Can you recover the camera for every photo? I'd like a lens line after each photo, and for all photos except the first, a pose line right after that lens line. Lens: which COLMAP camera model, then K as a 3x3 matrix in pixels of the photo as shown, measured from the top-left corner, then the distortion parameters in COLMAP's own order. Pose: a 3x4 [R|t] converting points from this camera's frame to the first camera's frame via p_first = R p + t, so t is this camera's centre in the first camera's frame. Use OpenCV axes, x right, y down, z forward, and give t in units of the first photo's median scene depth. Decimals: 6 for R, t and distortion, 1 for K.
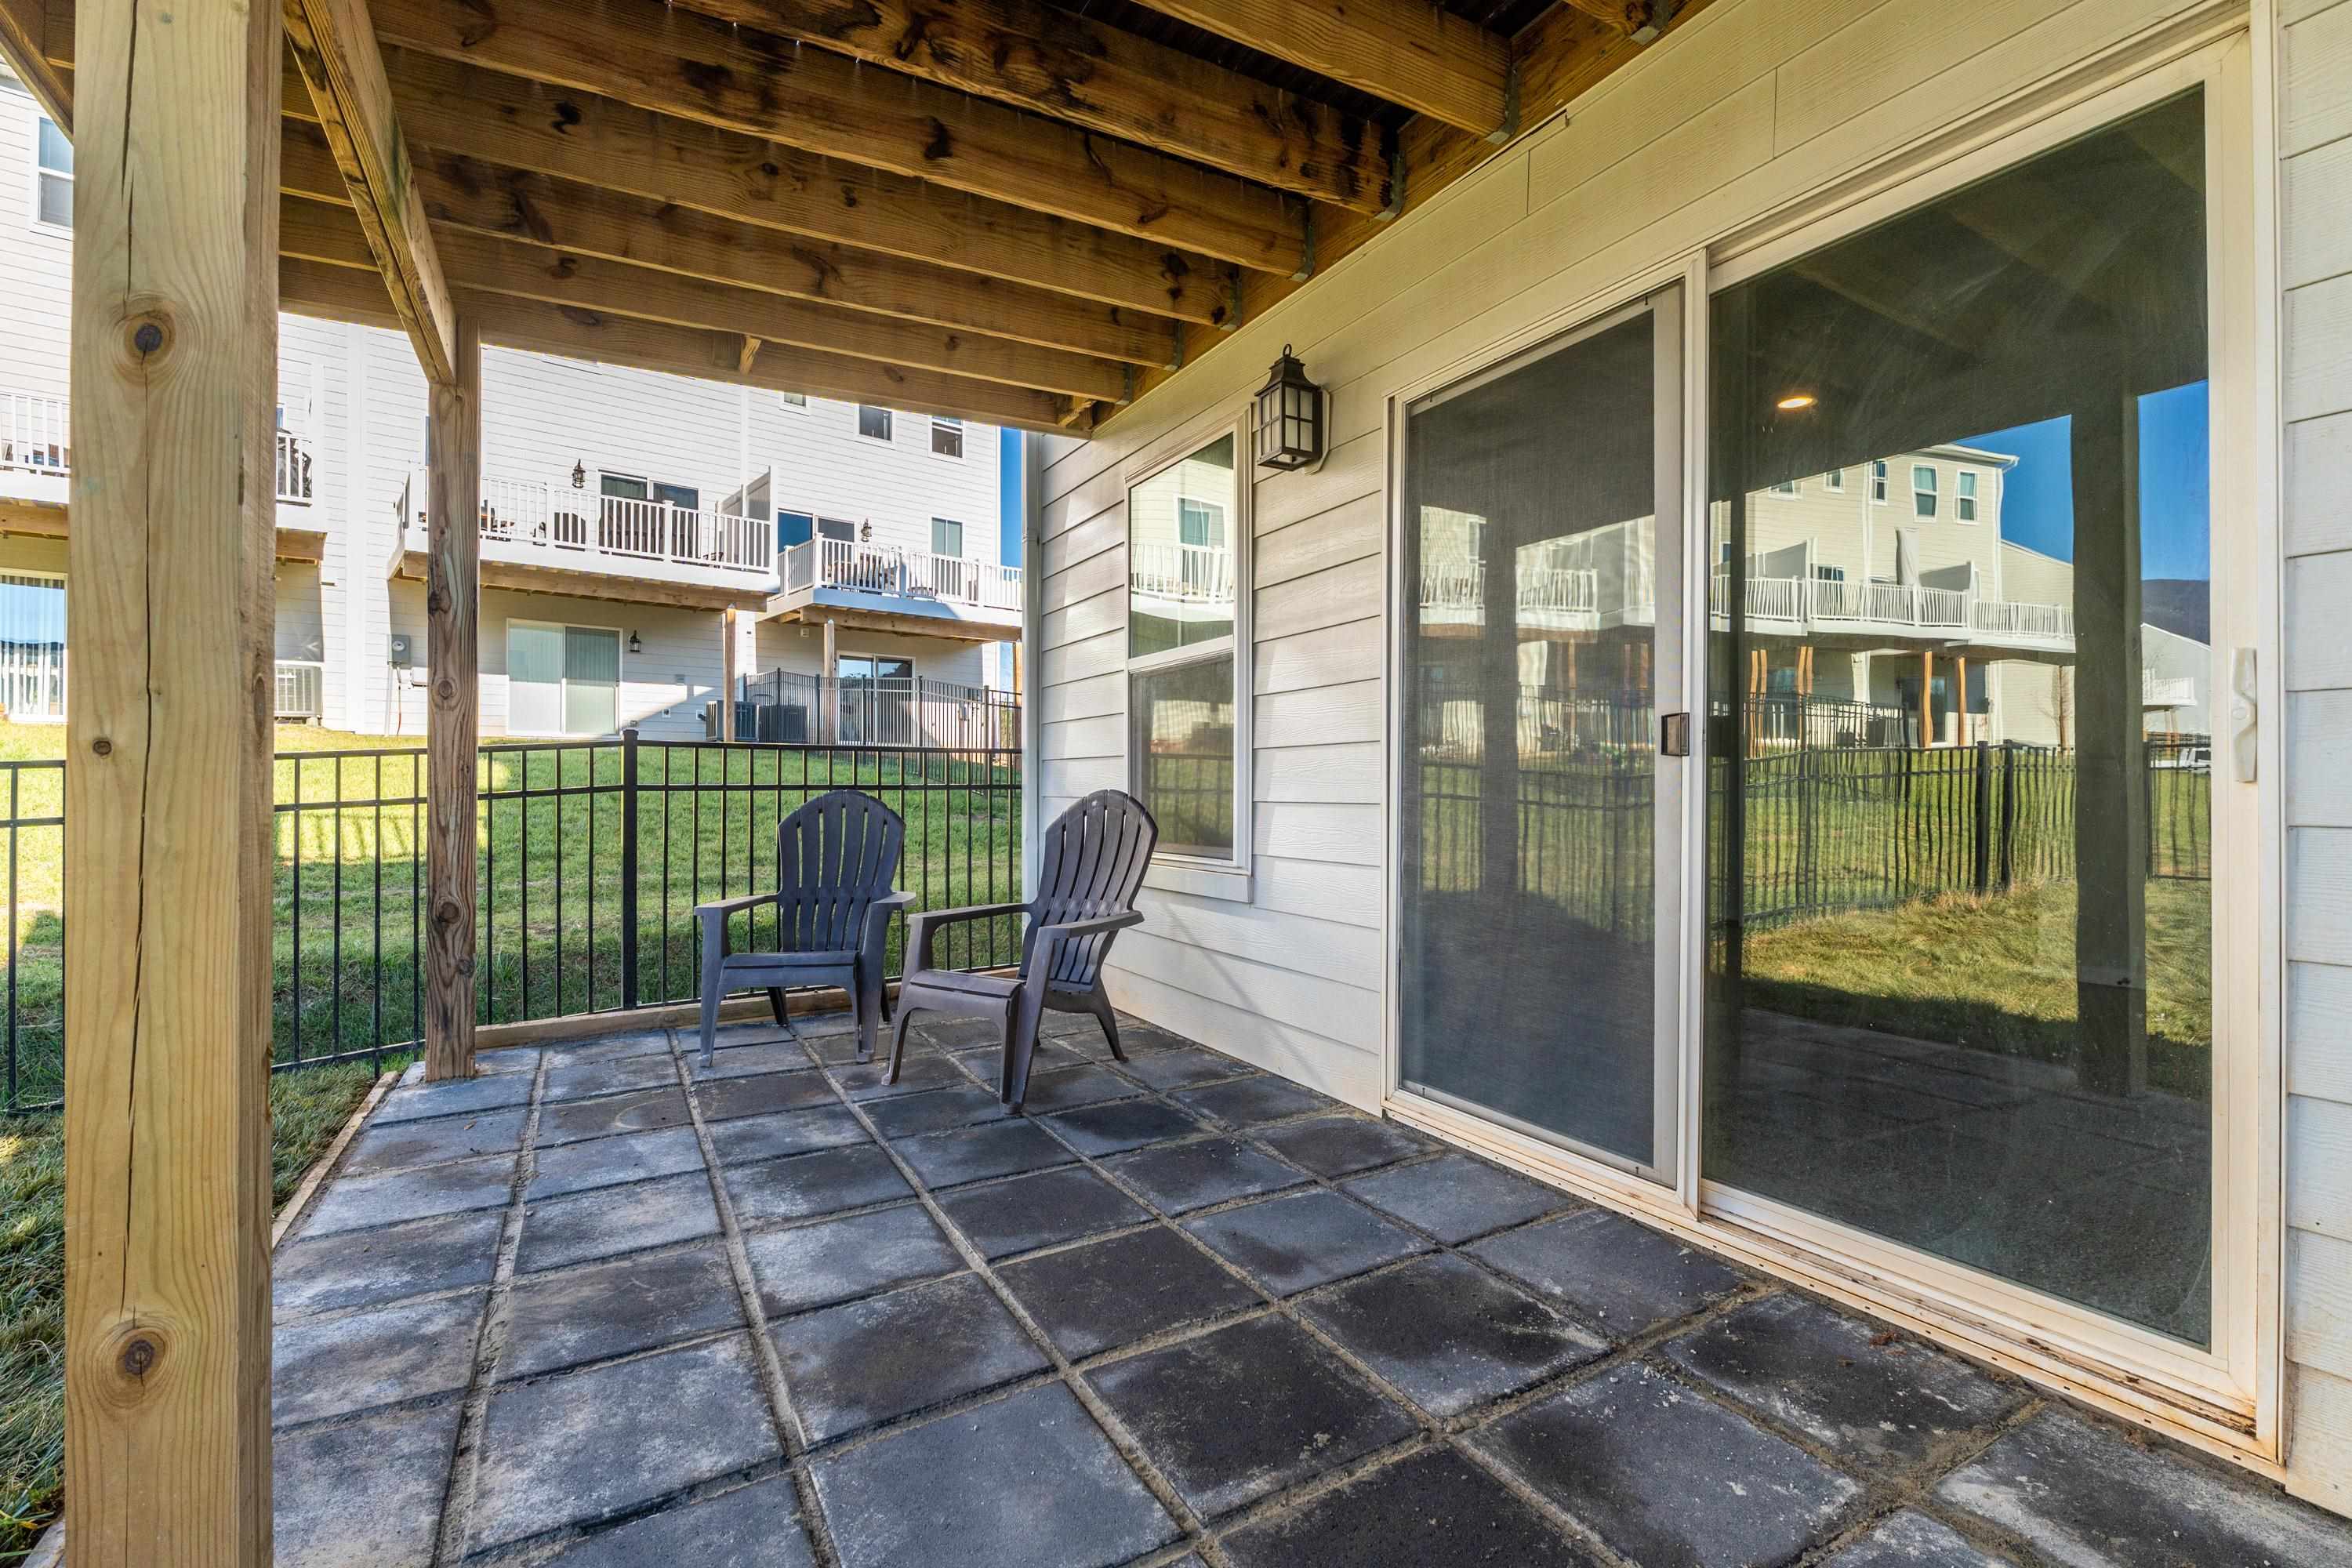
lens RADIAL K [[1050.9, 0, 1176.0], [0, 1050.9, 784.0], [0, 0, 1]] dist [-0.014286, 0.000274]
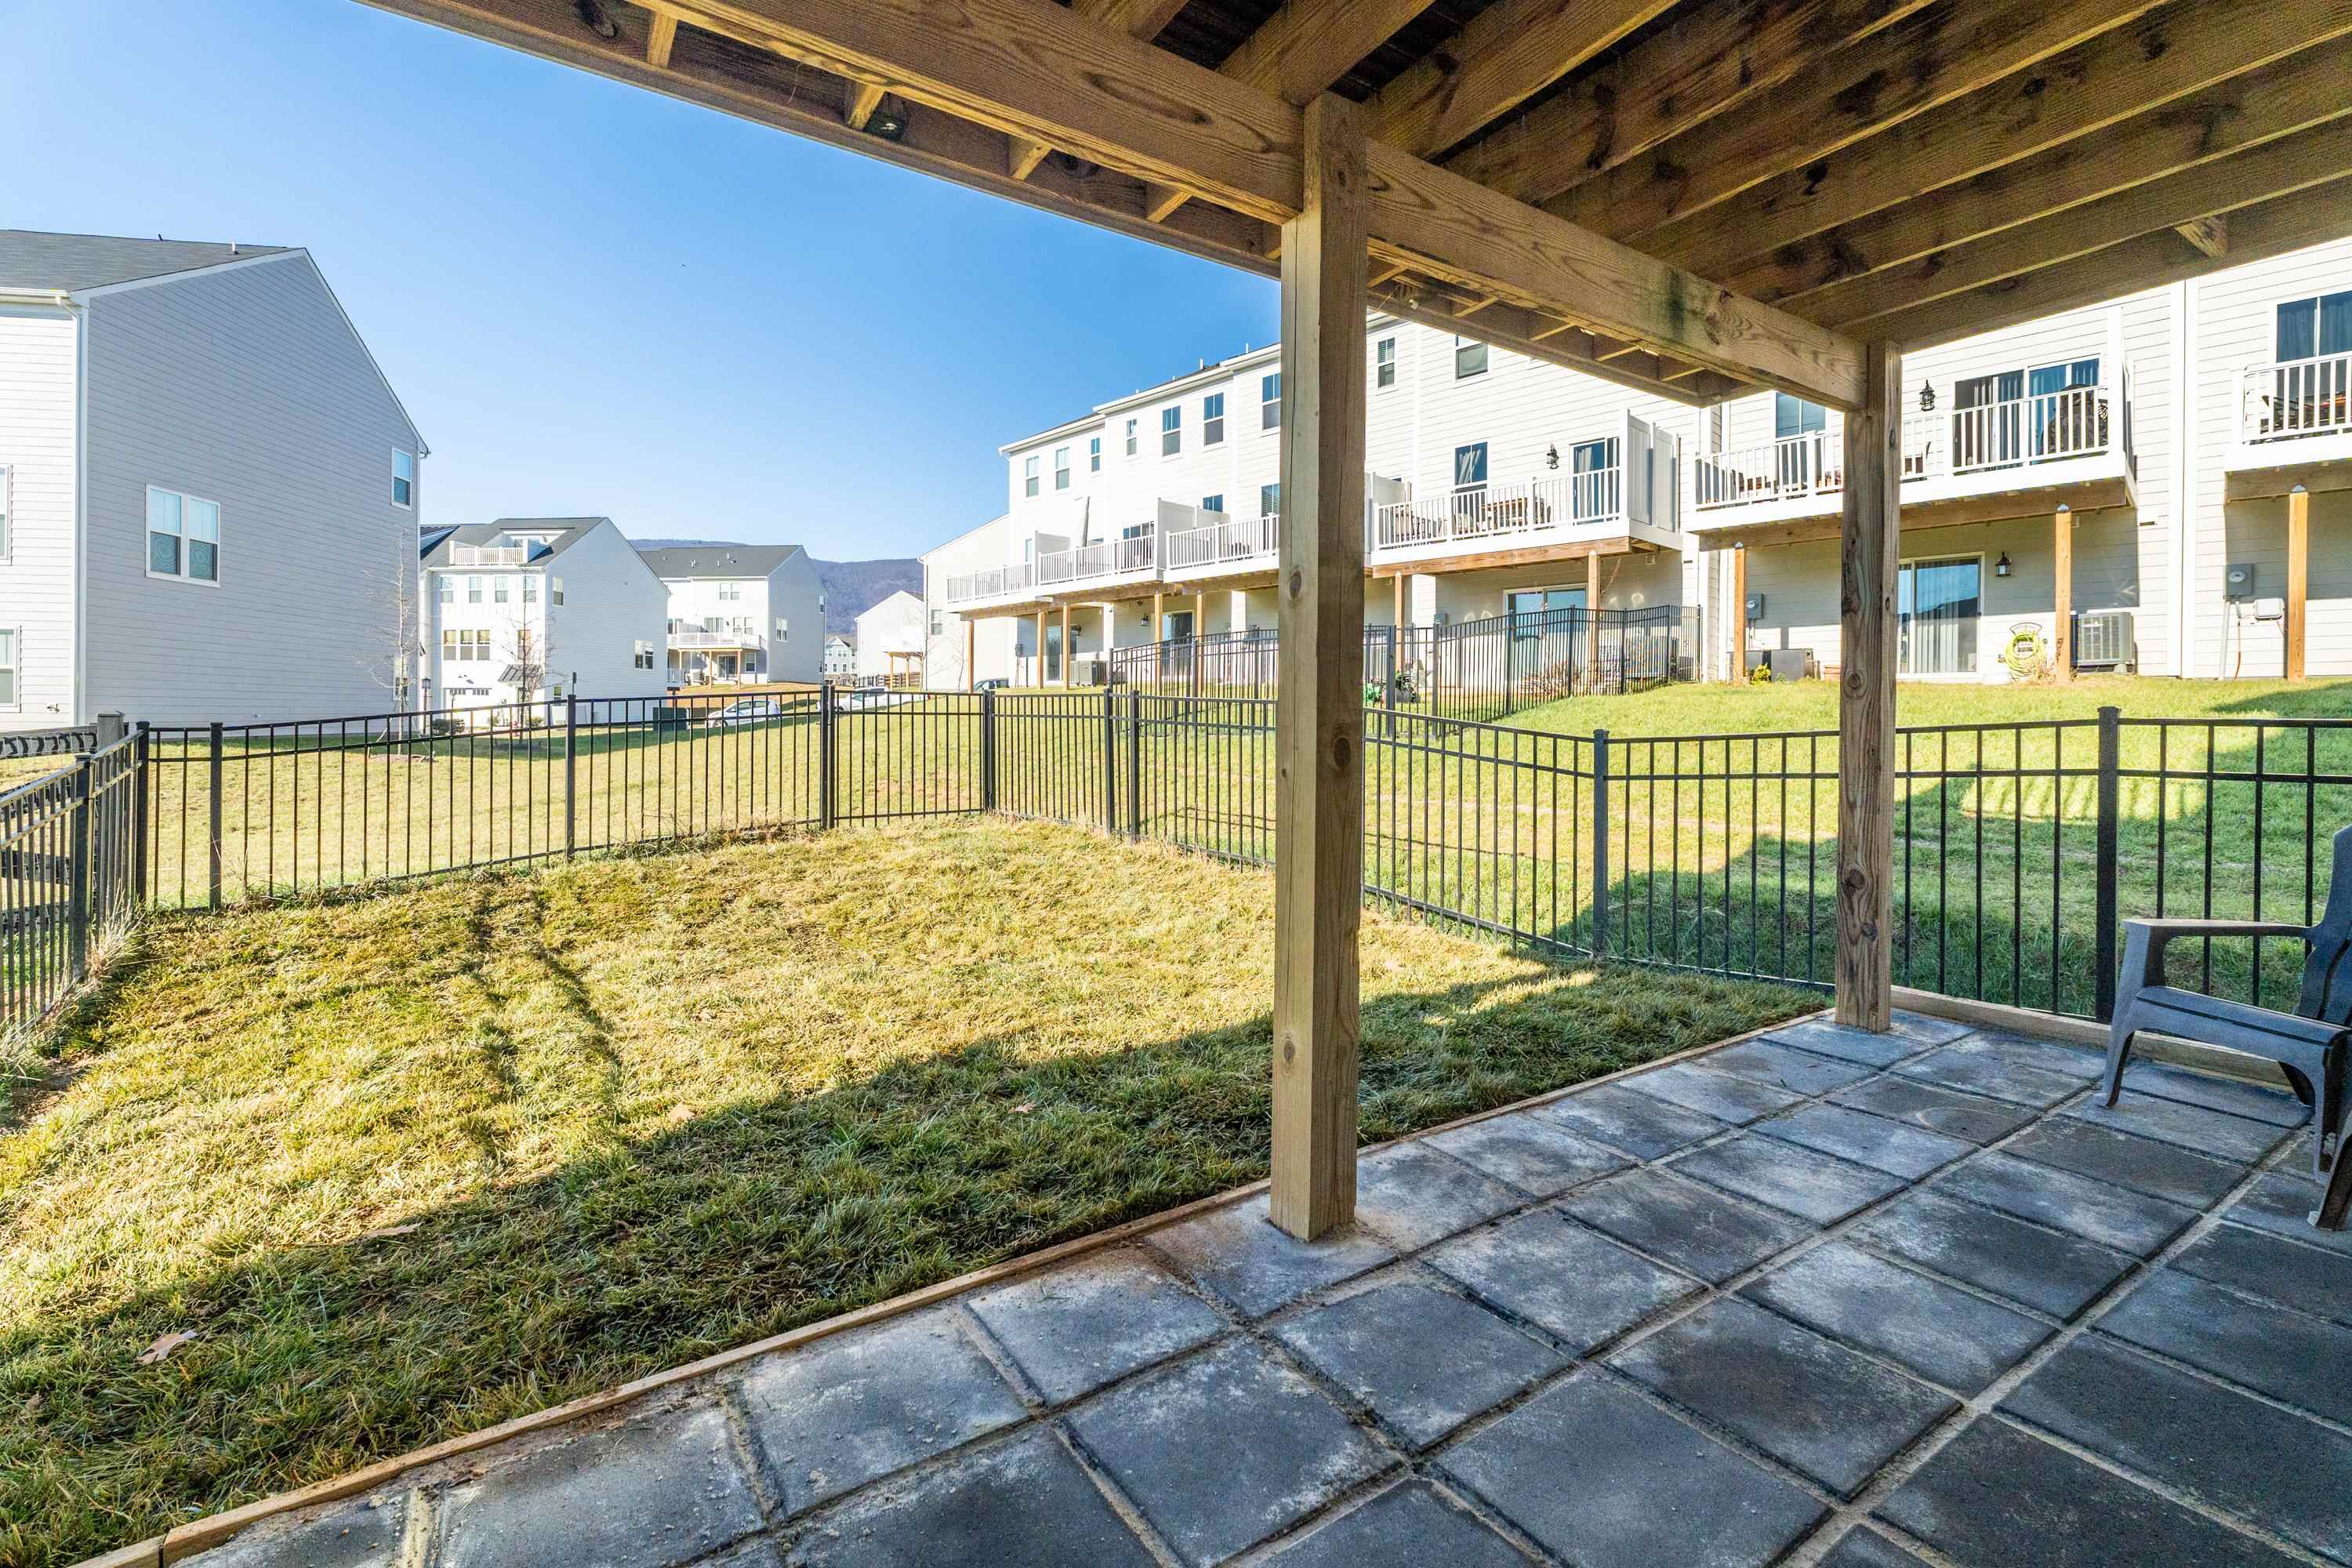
lens RADIAL K [[1021.6, 0, 1173.6], [0, 1021.6, 719.9], [0, 0, 1]] dist [0.006747, 0.000088]
pose [[0.067620, 0.005400, -0.997697, 0.429349], [-0.006152, 0.999969, 0.004995, -0.059409], [0.997692, 0.005800, 0.067651, 0.226979]]
